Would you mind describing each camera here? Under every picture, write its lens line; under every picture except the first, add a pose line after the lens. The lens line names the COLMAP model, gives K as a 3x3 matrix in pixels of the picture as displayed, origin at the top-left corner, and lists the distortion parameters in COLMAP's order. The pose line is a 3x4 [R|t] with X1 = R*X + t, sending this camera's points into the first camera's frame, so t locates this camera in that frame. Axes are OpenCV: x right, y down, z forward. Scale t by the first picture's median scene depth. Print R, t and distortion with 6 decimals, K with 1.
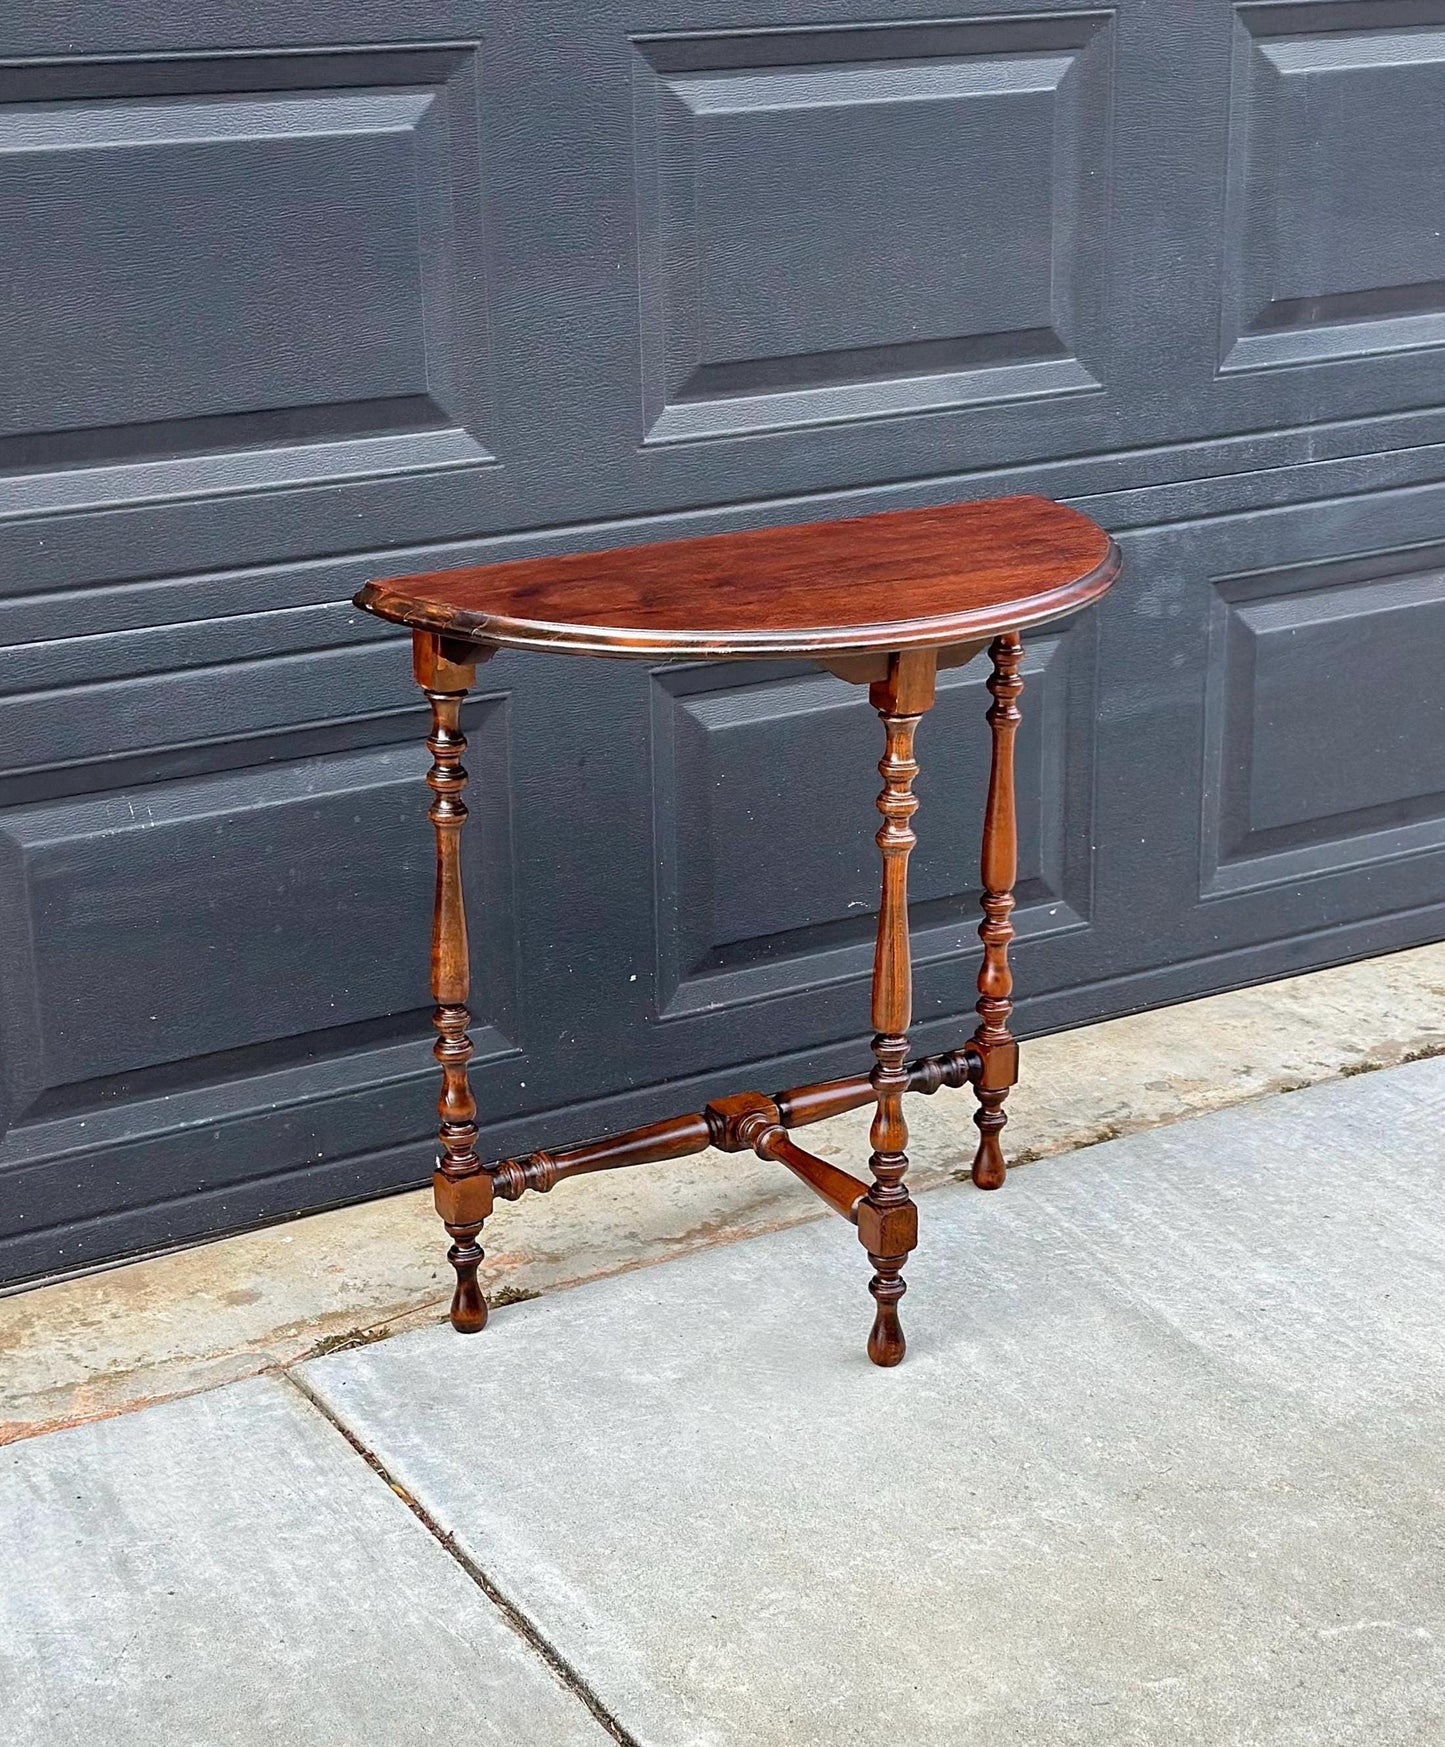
lens RADIAL K [[3077.7, 0, 754.0], [0, 3077.7, 900.7], [0, 0, 1]] dist [0.164440, -0.085789]
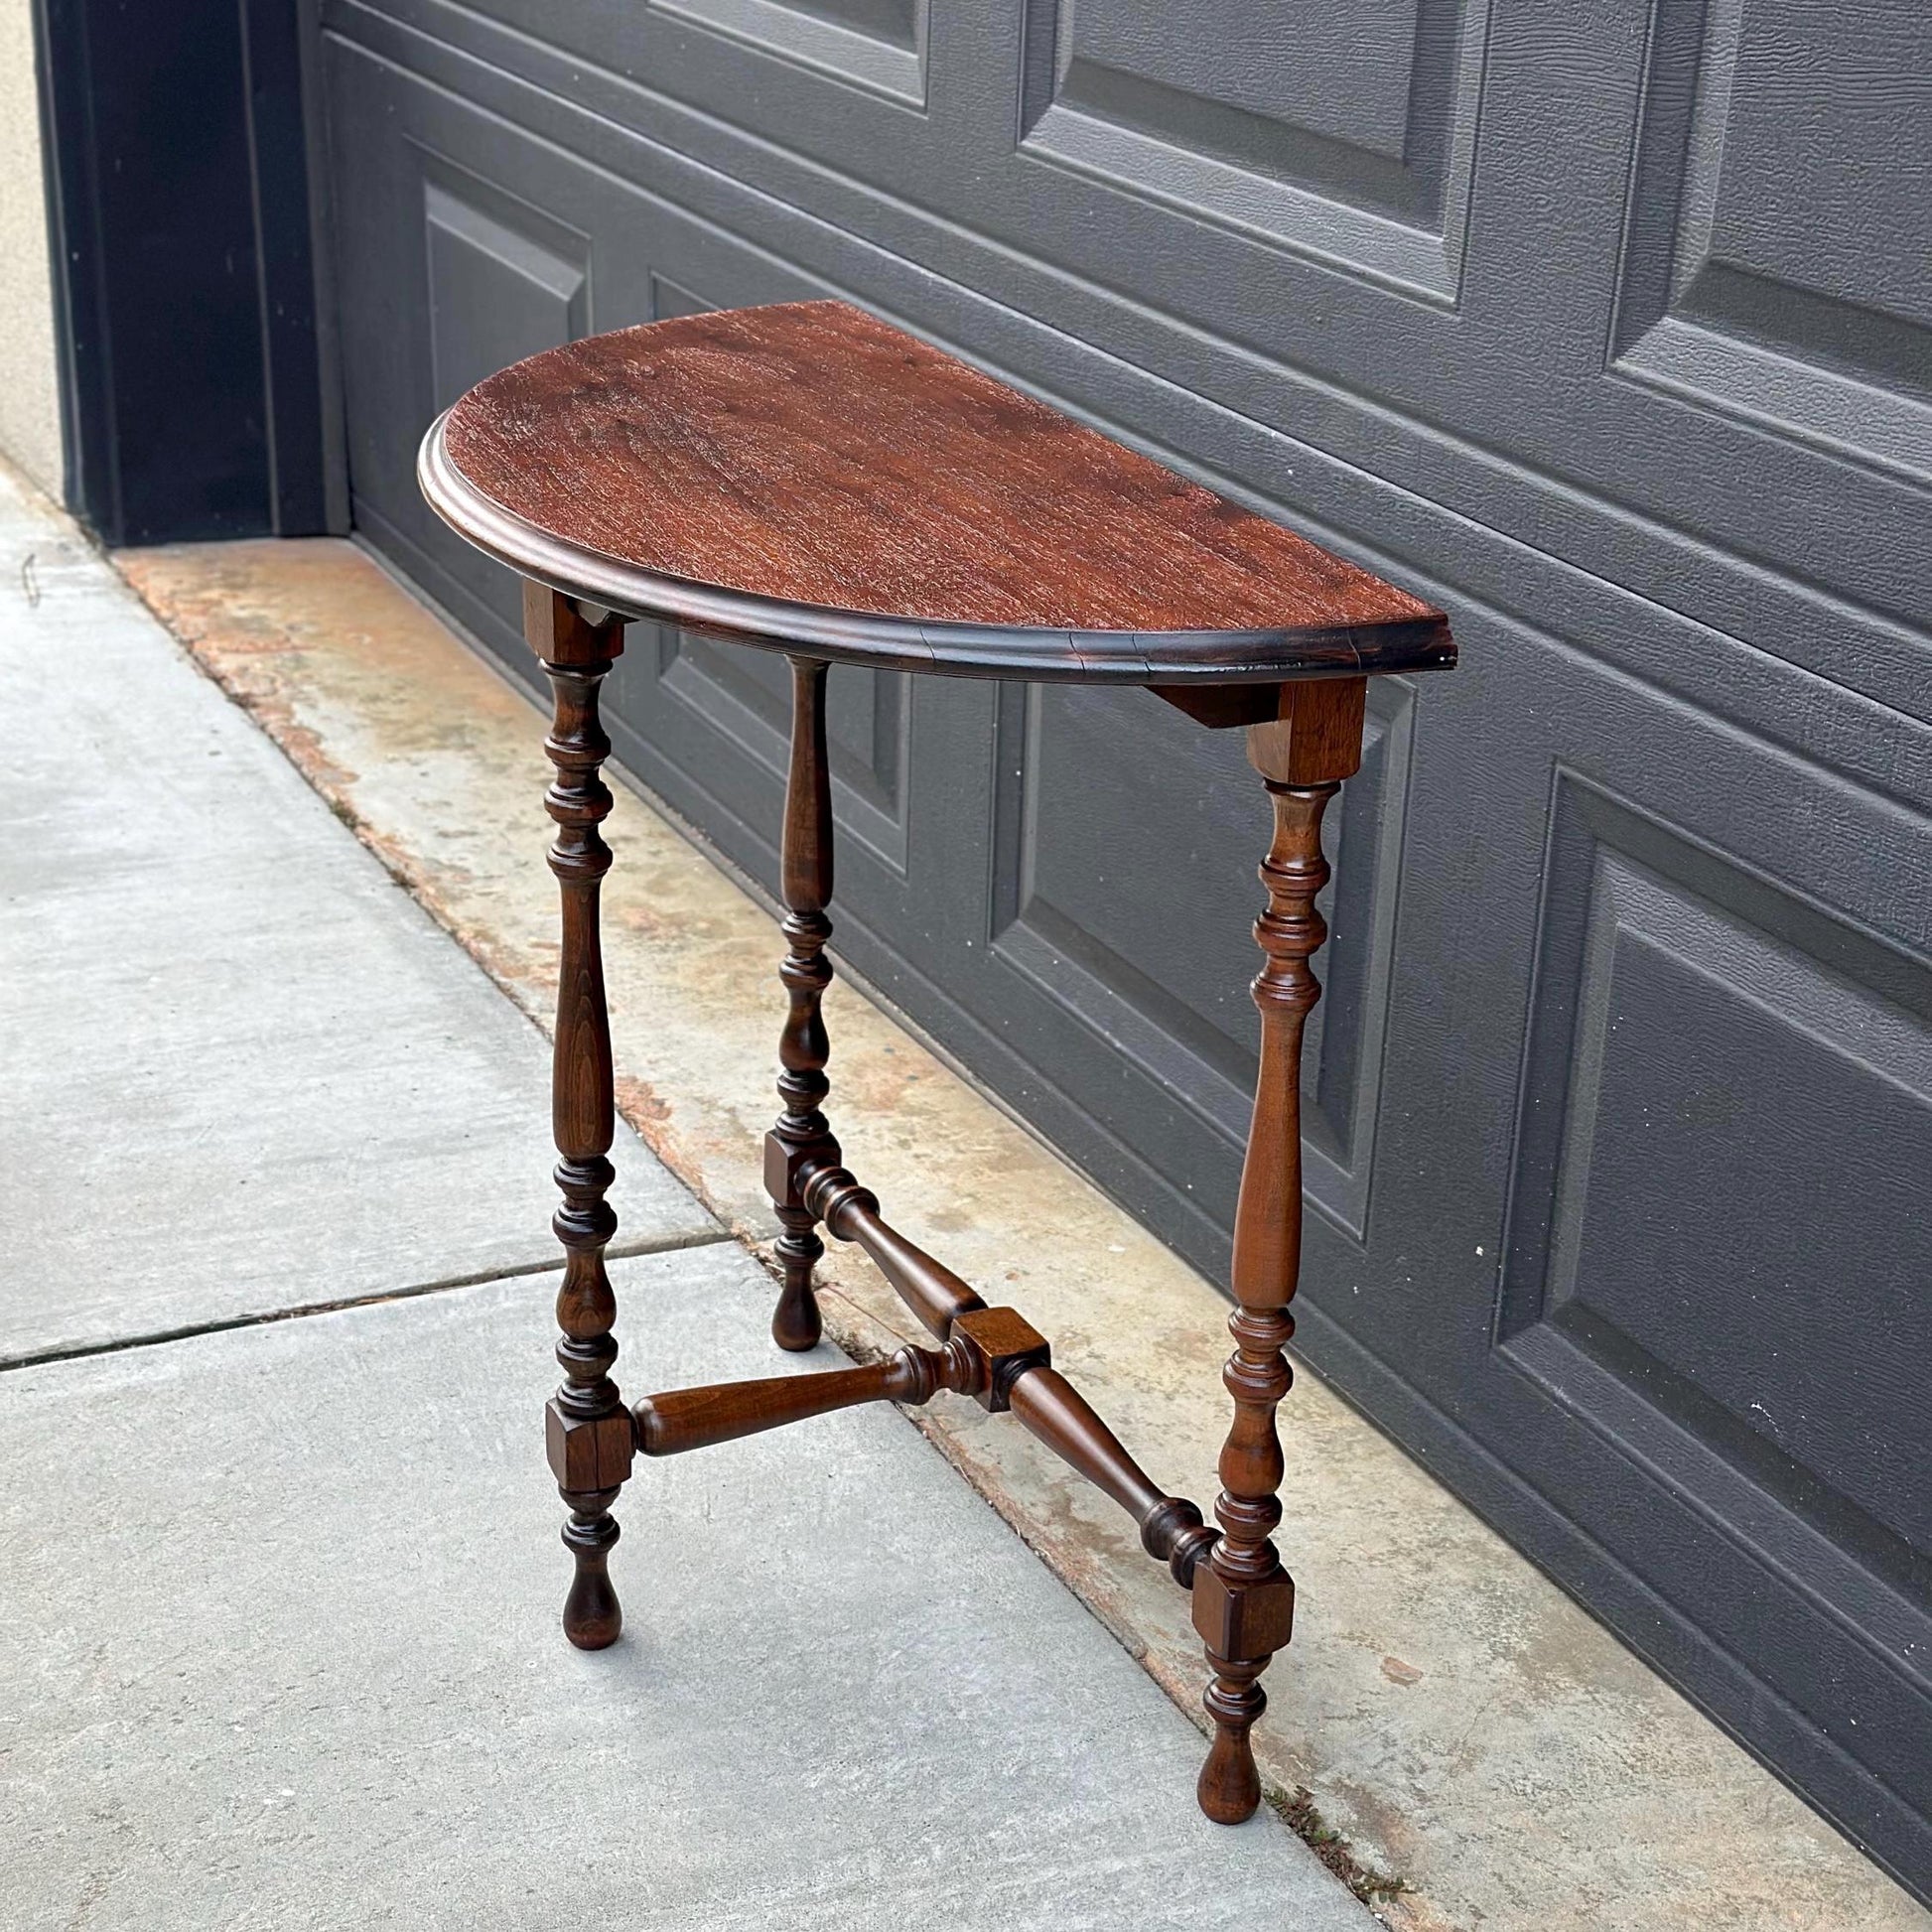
lens RADIAL K [[3596.5, 0, 966.3], [0, 3596.5, 1133.2], [0, 0, 1]] dist [0.144843, -0.065709]
pose [[-0.097858, 0.420763, -0.901877, 0.641200], [-0.353464, 0.832448, 0.426724, -0.278704], [0.930316, 0.360539, 0.067263, 0.923397]]
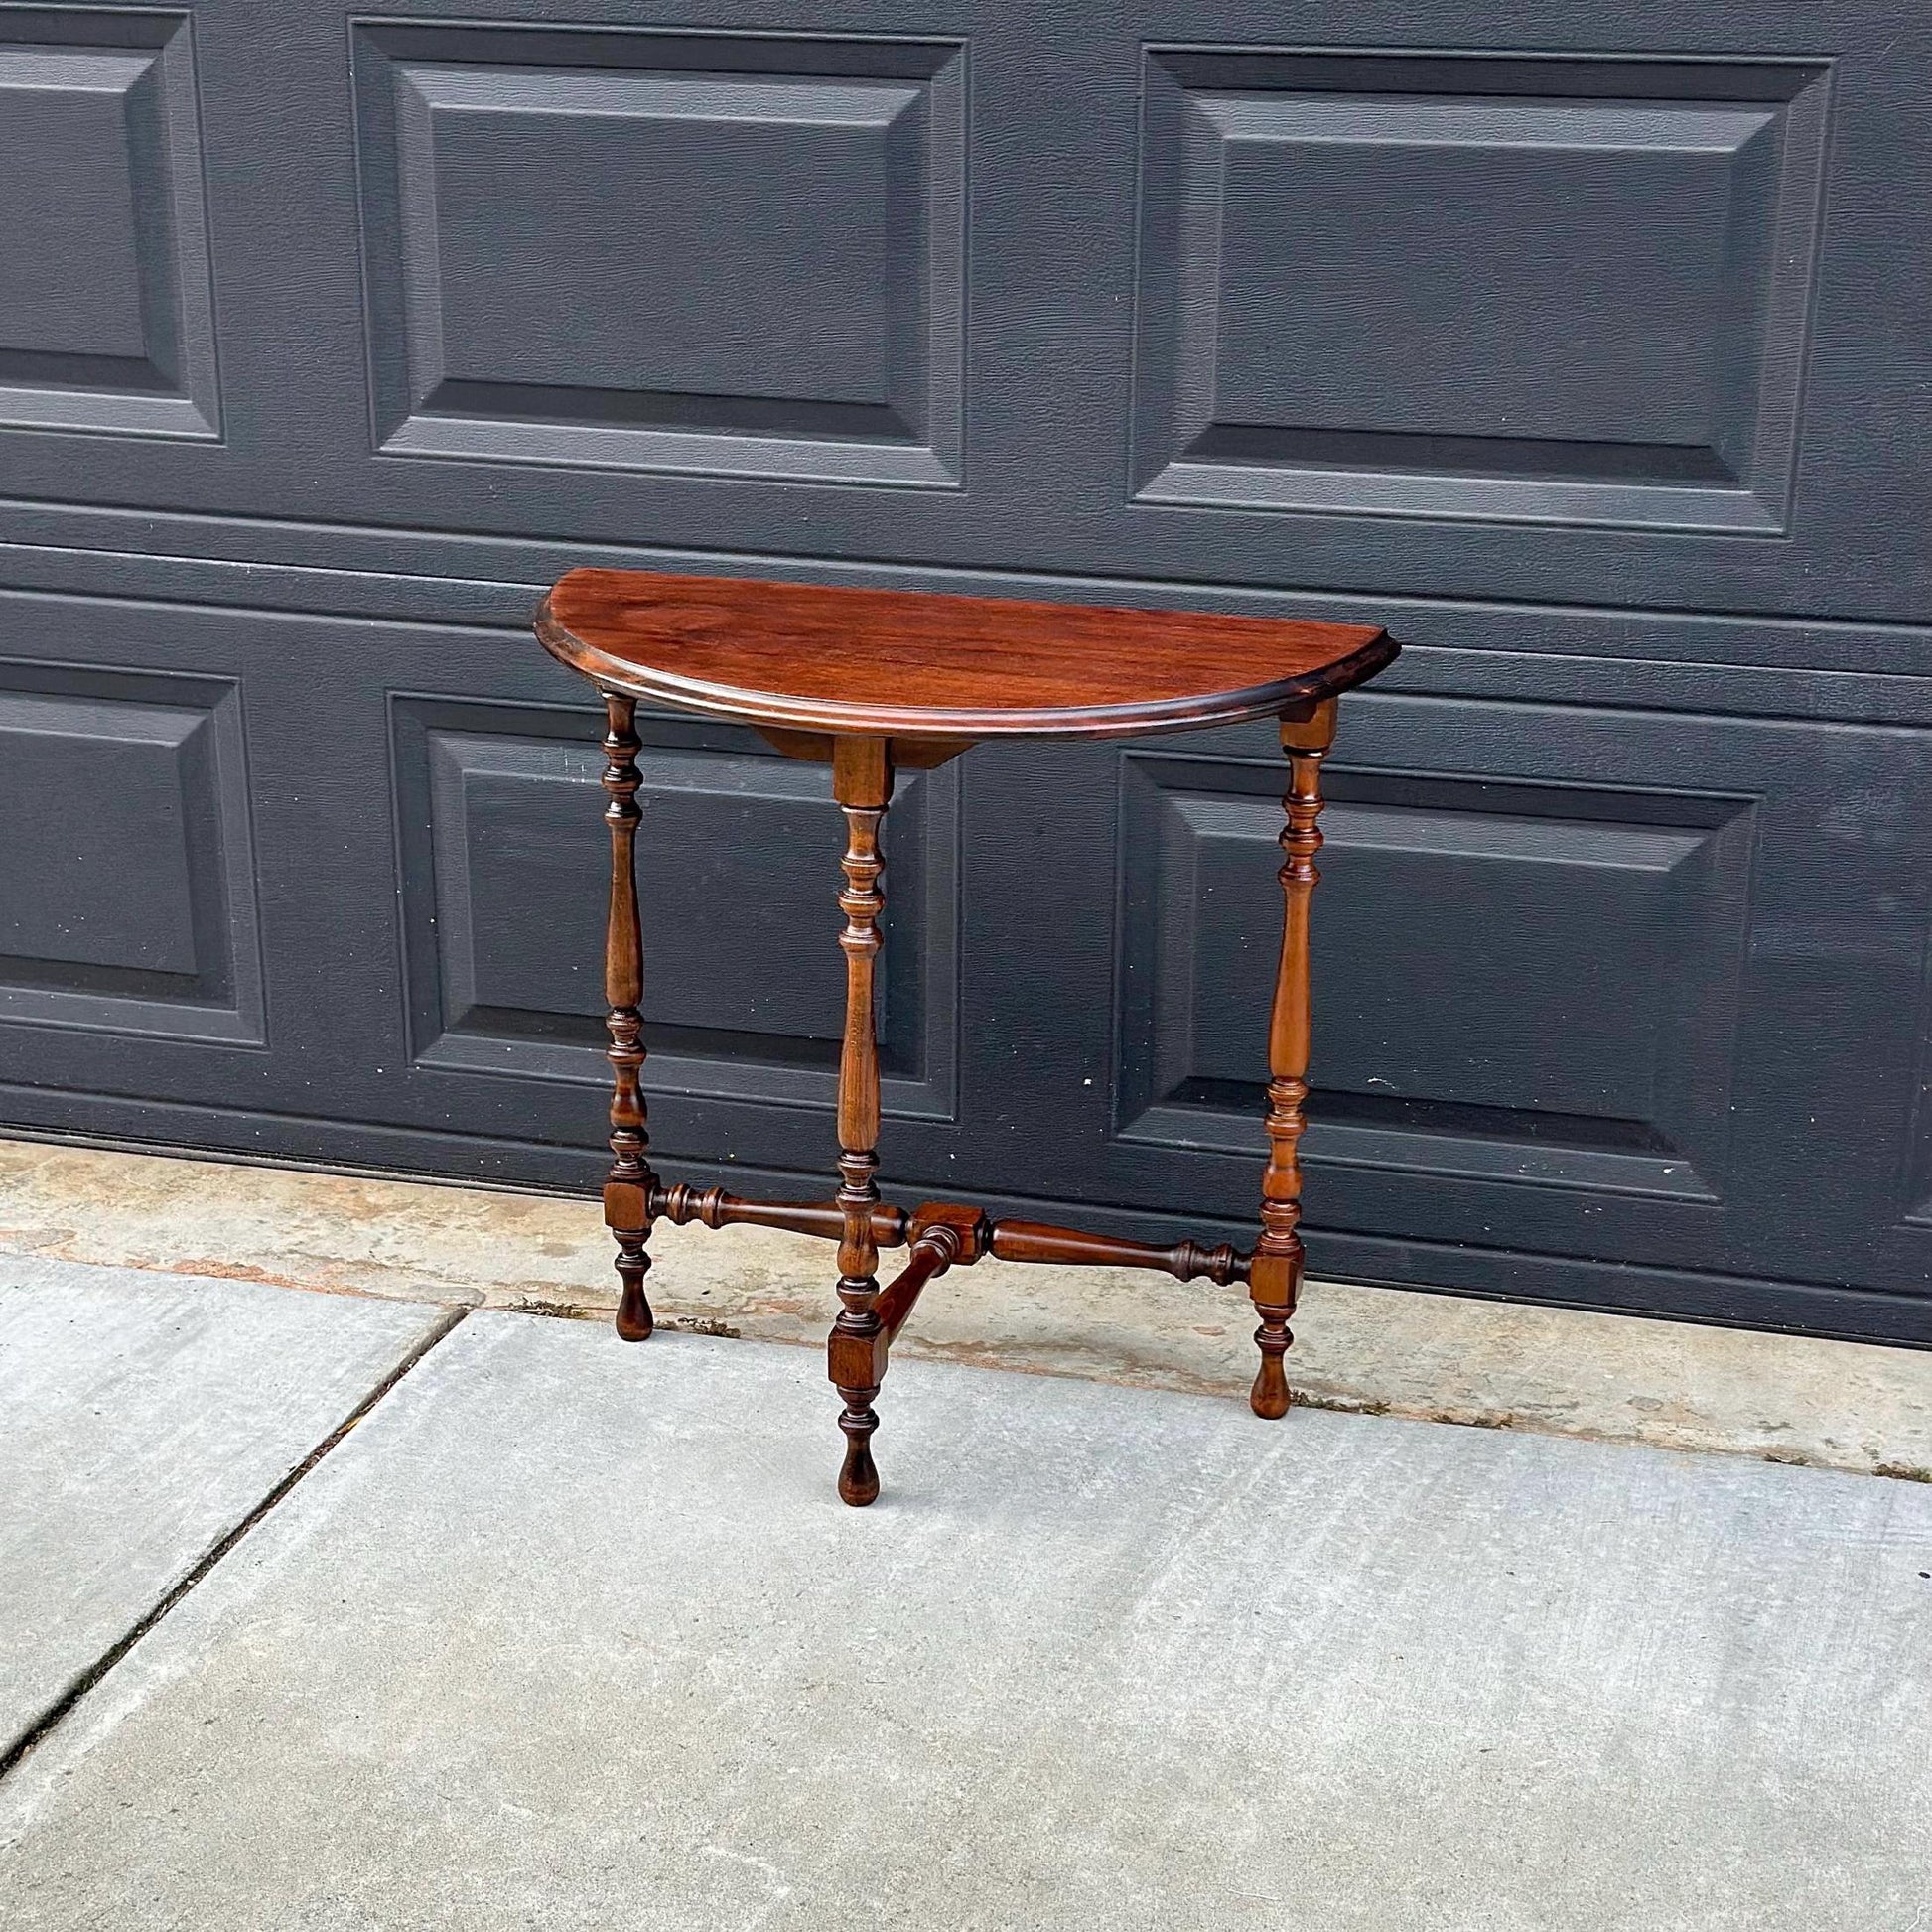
lens RADIAL K [[3696.4, 0, 941.6], [0, 3696.4, 1166.2], [0, 0, 1]] dist [0.163486, -0.124030]
pose [[0.685268, 0.280971, -0.671910, 0.731927], [-0.249033, 0.957372, 0.146359, -0.109171], [0.684391, 0.067033, 0.726027, 0.189982]]
